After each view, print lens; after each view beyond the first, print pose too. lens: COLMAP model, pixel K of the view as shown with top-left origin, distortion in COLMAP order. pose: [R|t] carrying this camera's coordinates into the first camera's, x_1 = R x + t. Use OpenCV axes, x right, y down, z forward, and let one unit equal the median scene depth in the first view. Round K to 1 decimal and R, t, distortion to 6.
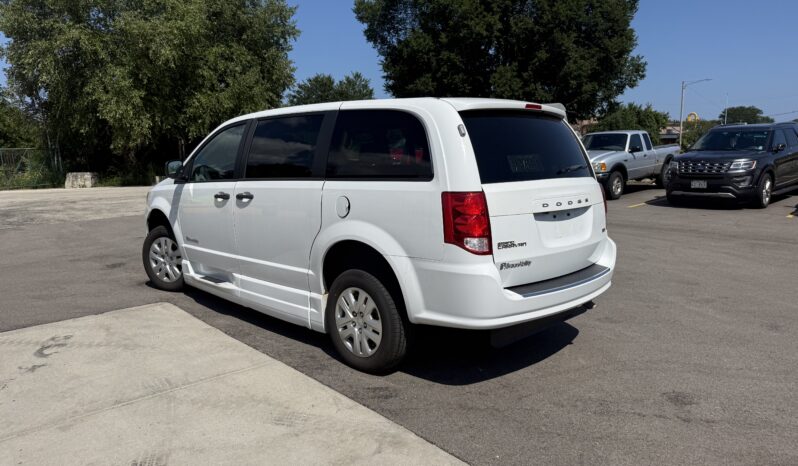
lens RADIAL K [[568.0, 0, 397.2], [0, 568.0, 236.6], [0, 0, 1]] dist [0.025690, -0.037944]
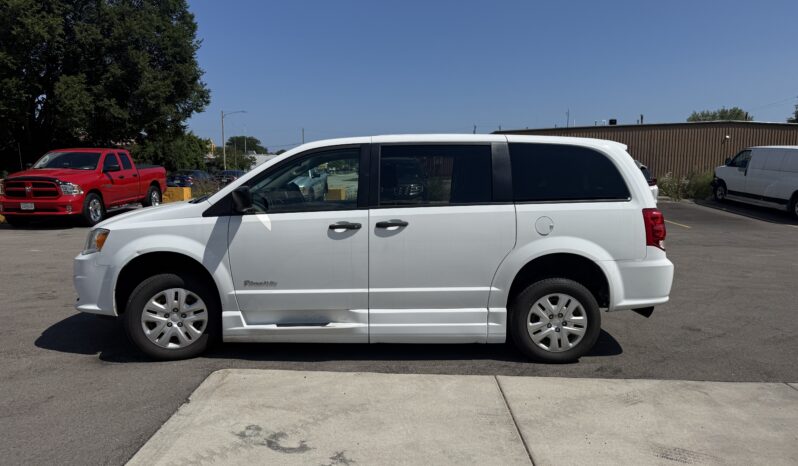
lens RADIAL K [[568.0, 0, 400.7], [0, 568.0, 229.0], [0, 0, 1]] dist [0.025690, -0.037944]
pose [[0.684822, -0.057943, 0.726403, -0.966654], [0.095010, 0.995424, -0.010170, -0.052844], [-0.722490, 0.075980, 0.687194, 0.339288]]
